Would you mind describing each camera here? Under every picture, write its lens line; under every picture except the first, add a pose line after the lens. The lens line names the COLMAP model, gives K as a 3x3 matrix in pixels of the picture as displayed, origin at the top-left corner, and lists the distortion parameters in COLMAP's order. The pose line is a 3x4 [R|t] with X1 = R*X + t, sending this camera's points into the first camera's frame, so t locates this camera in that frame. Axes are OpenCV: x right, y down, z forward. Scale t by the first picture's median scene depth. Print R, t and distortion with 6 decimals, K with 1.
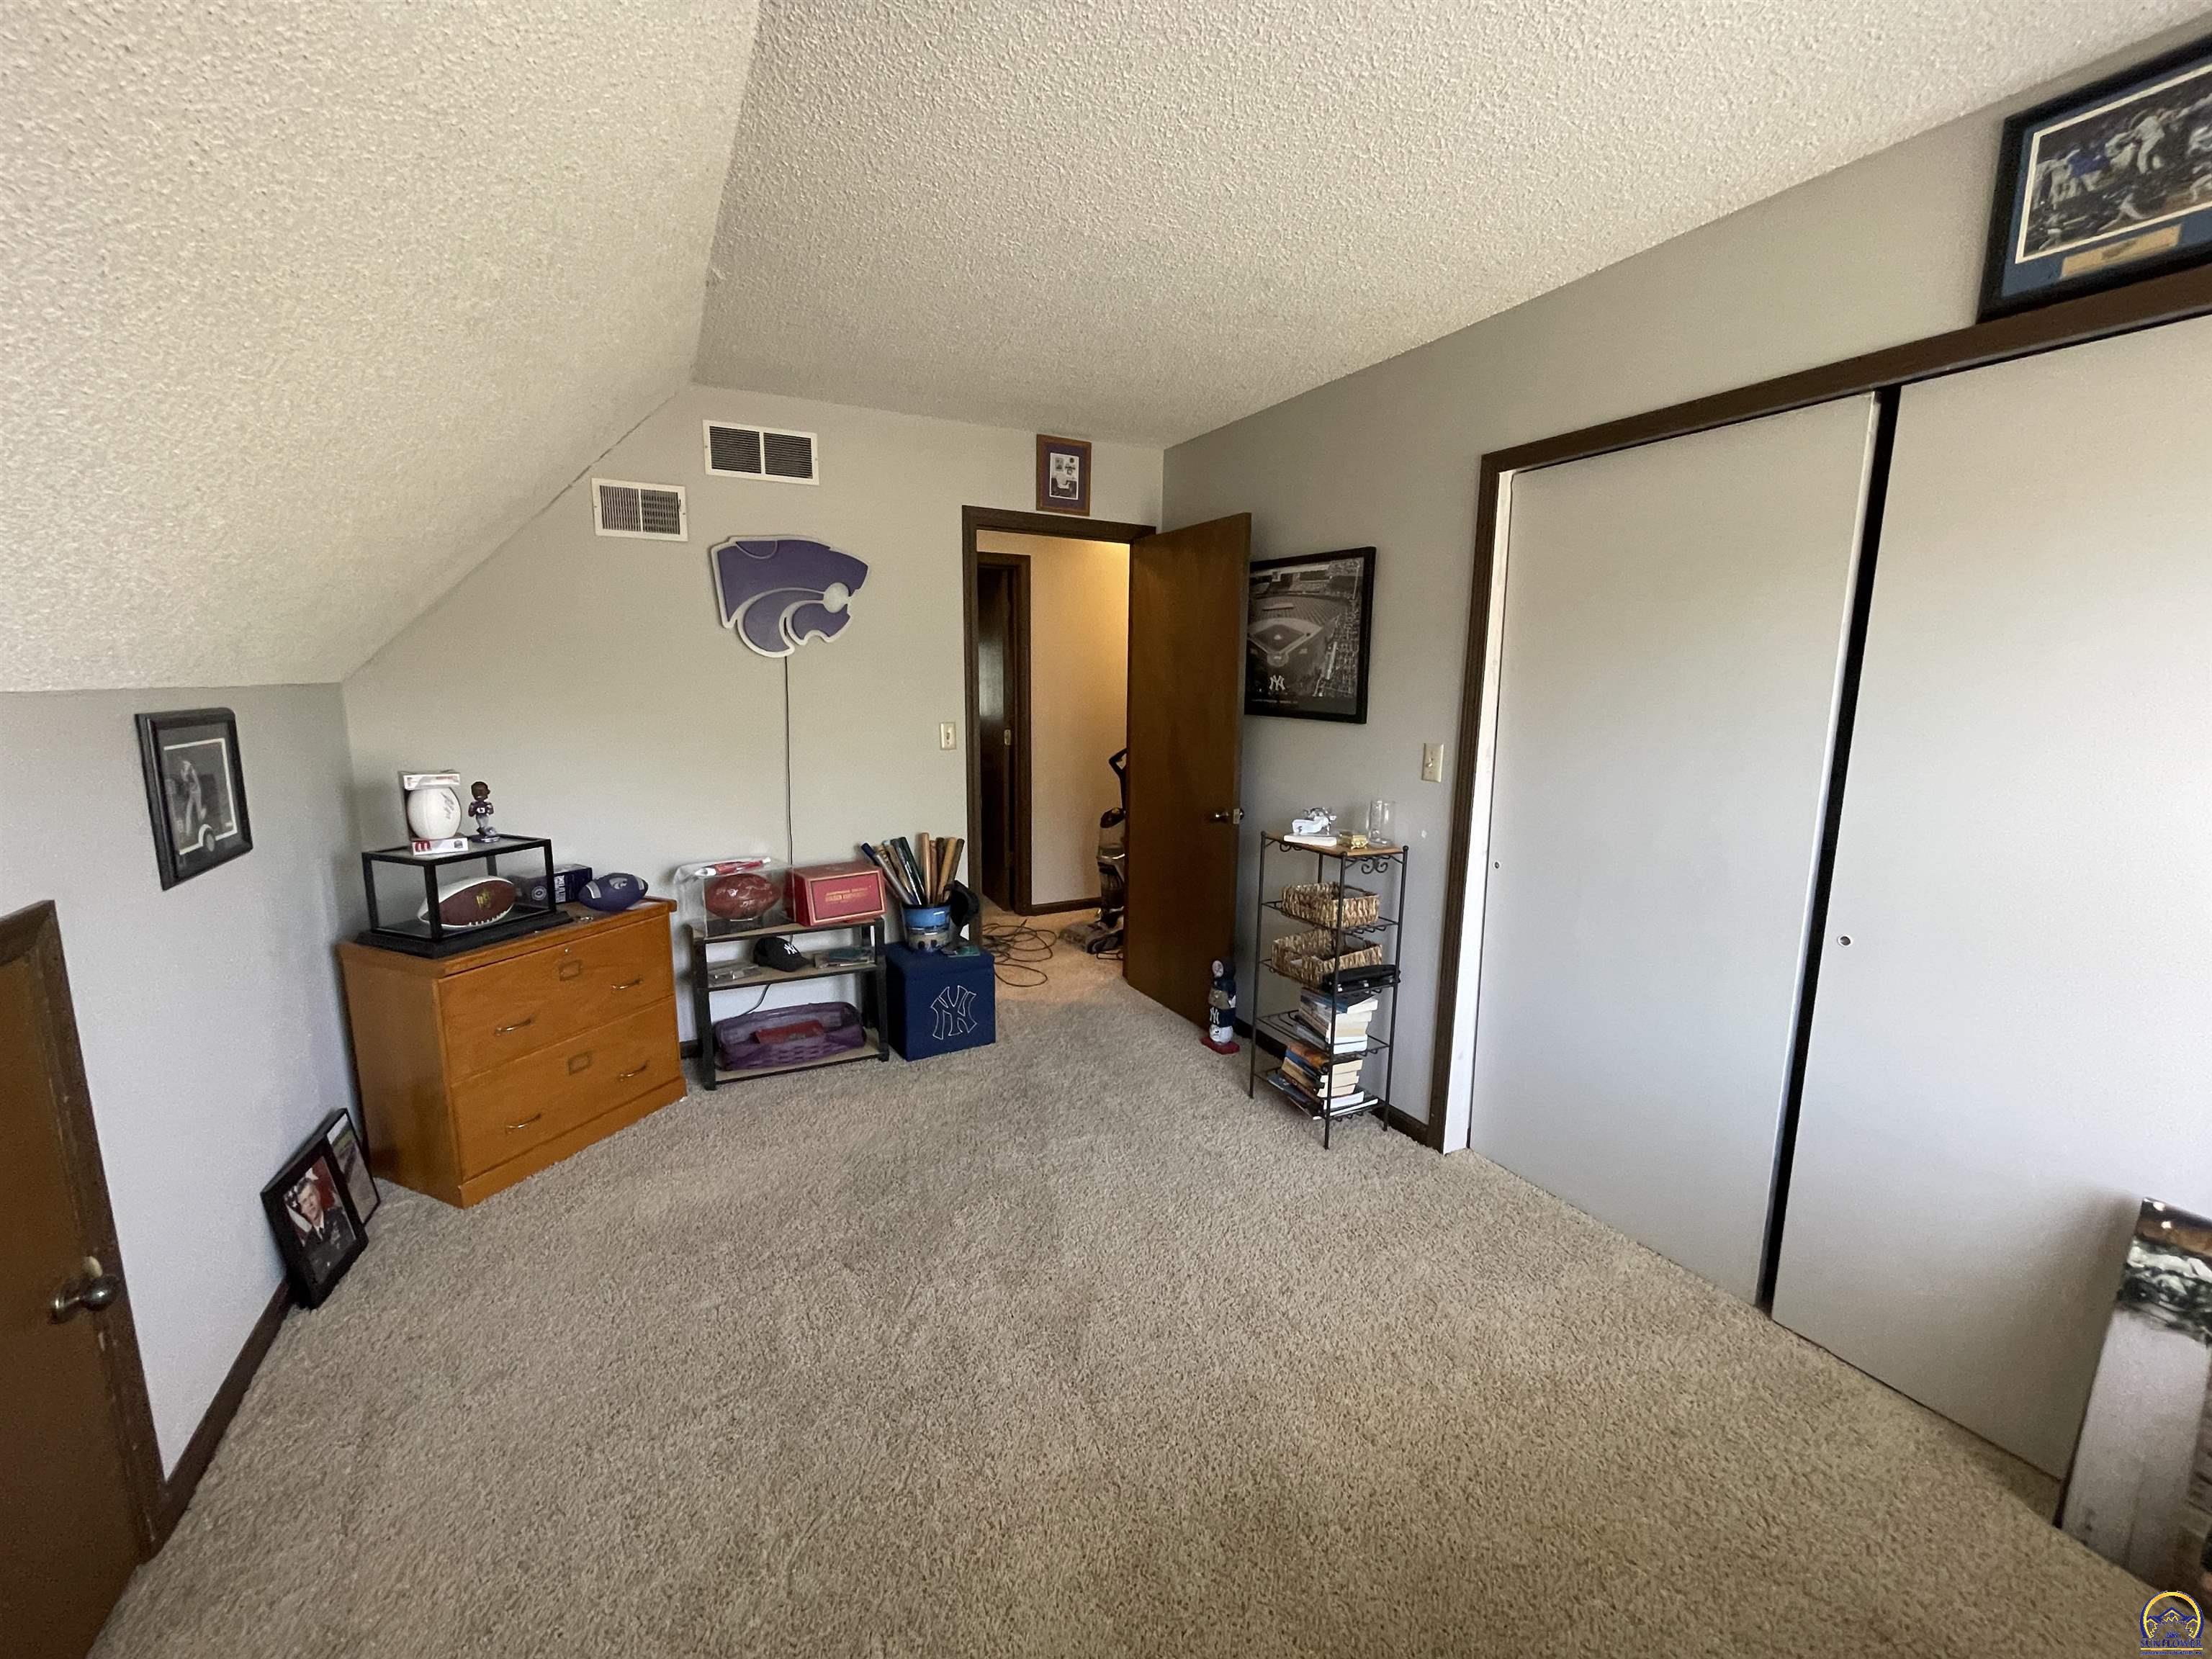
lens RADIAL K [[890.8, 0, 1107.3], [0, 890.8, 834.7], [0, 0, 1]] dist [-0.031590, 0.000488]
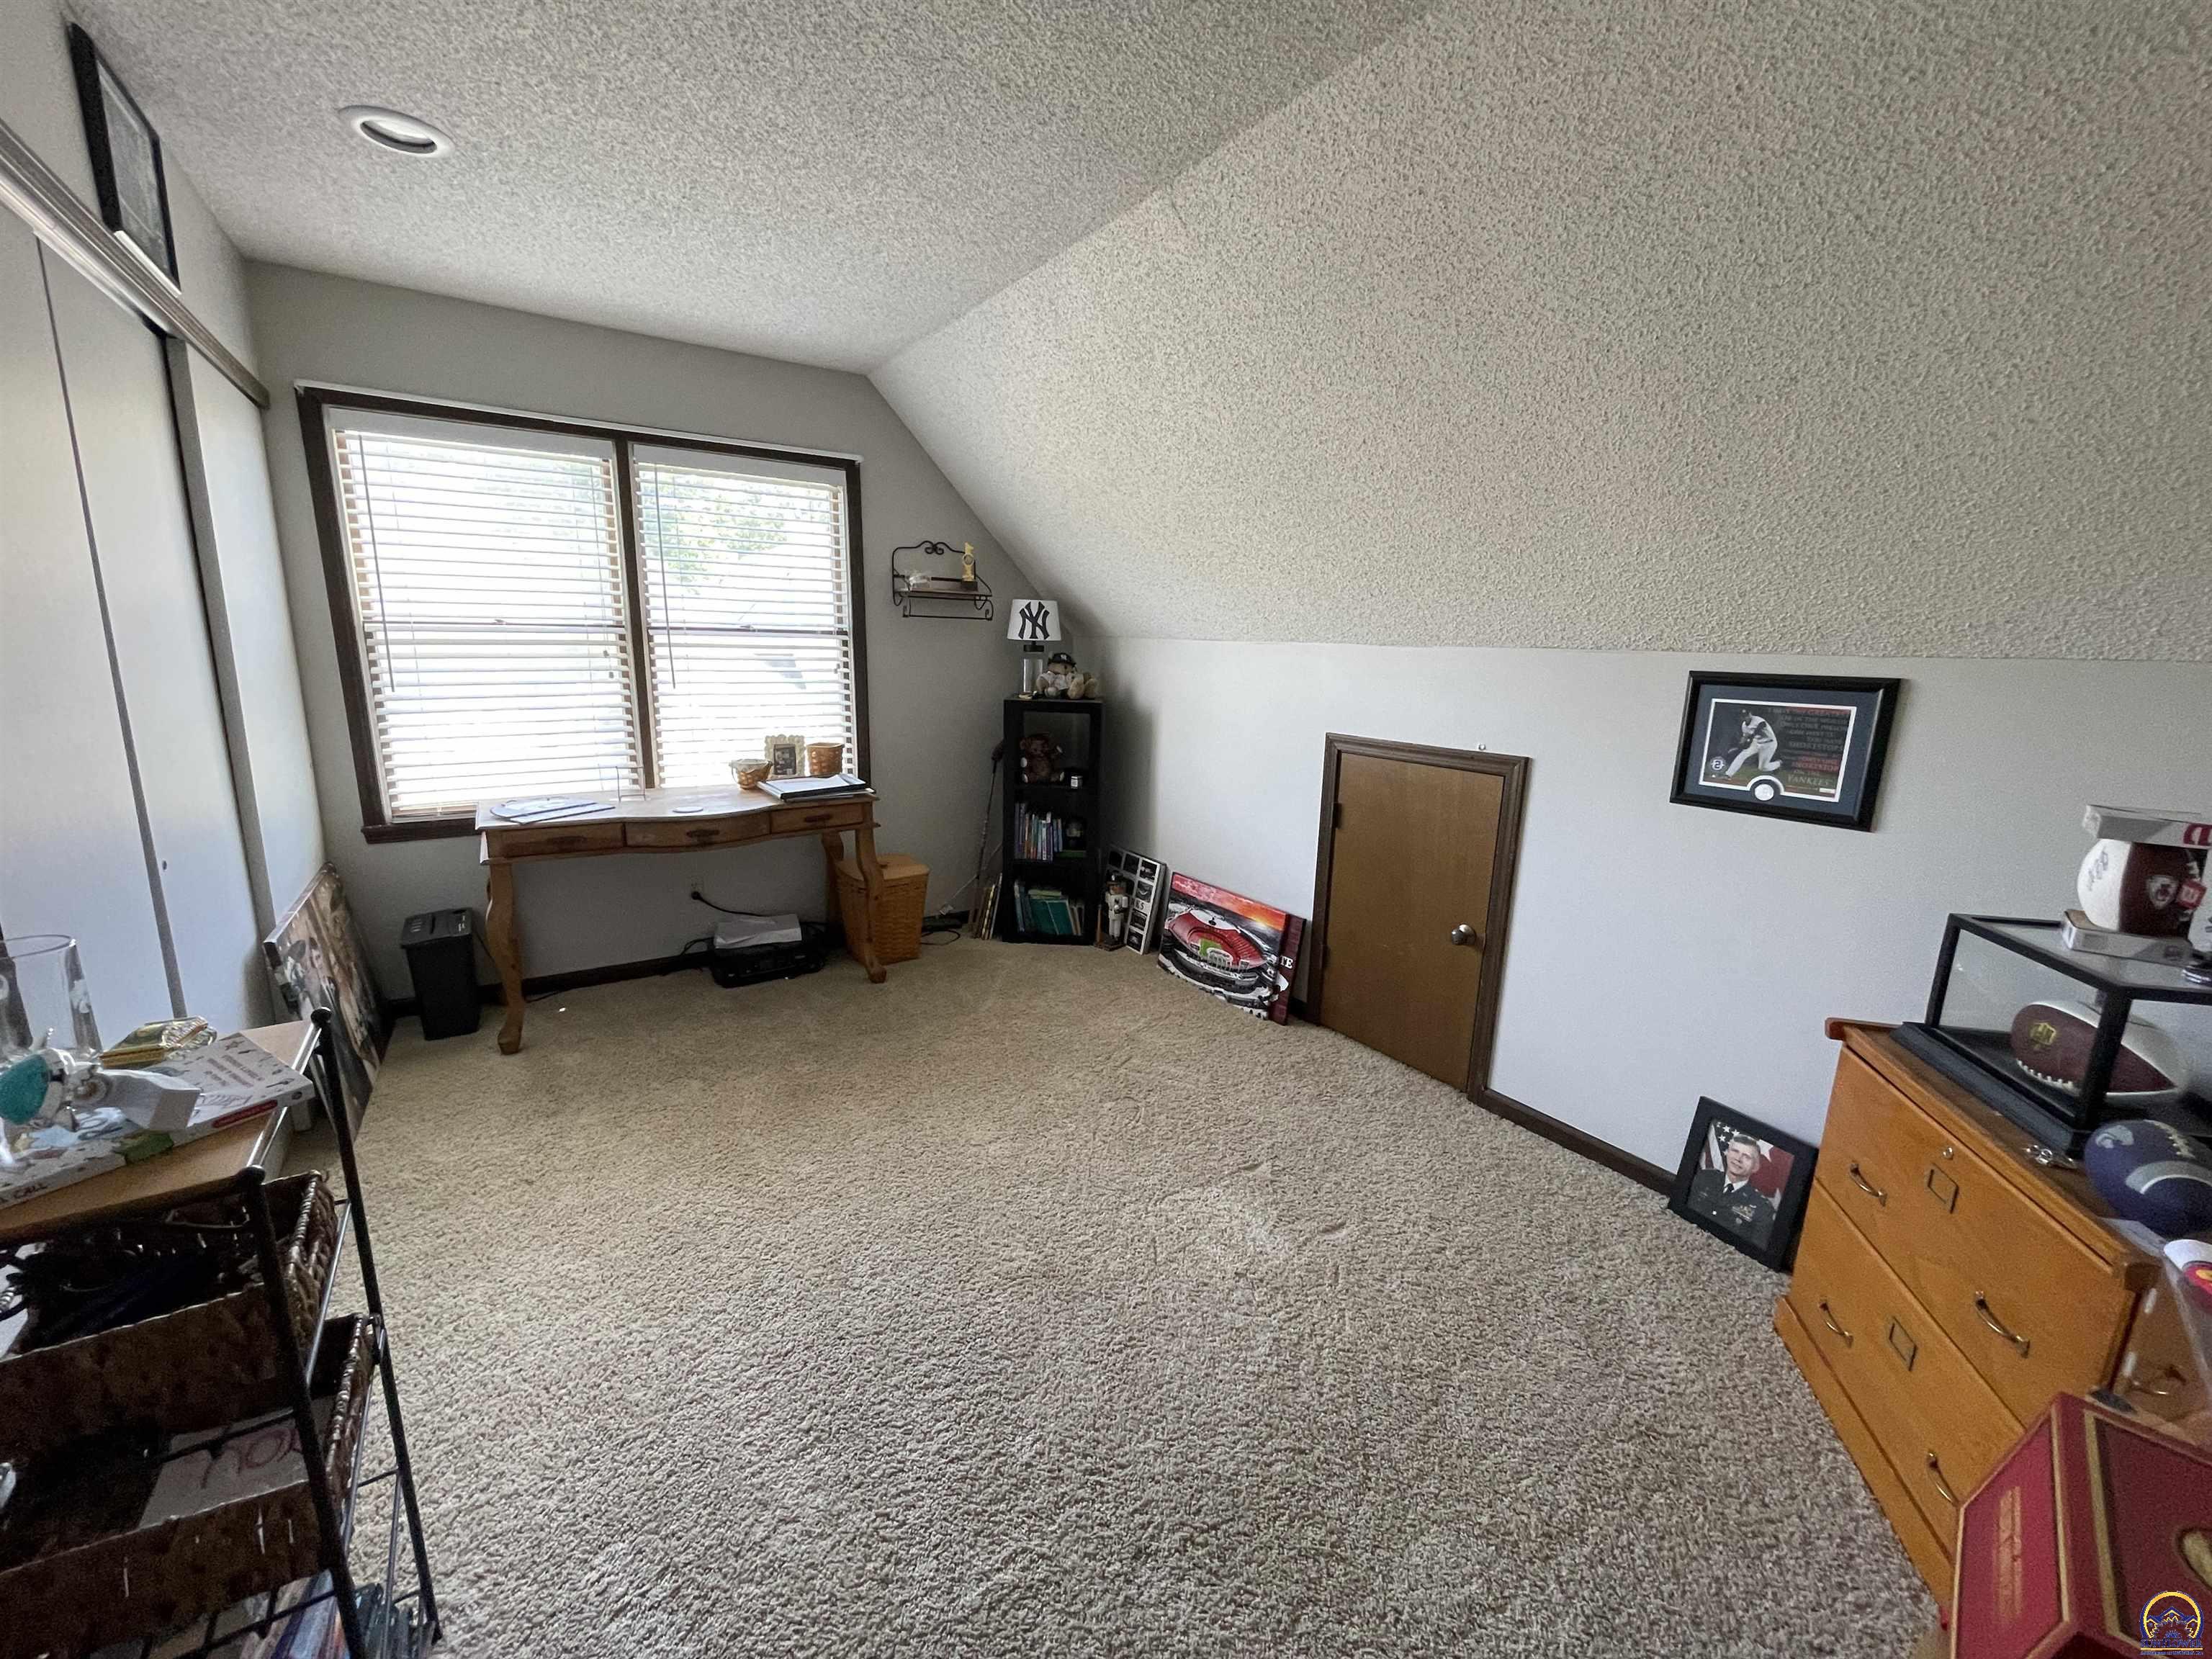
lens RADIAL K [[890.8, 0, 1104.0], [0, 890.8, 829.7], [0, 0, 1]] dist [-0.031590, 0.000488]
pose [[-0.992459, -0.012266, -0.121964, -0.046111], [-0.055113, 0.933392, 0.354601, -0.298975], [0.109491, 0.358649, -0.927029, 1.957611]]
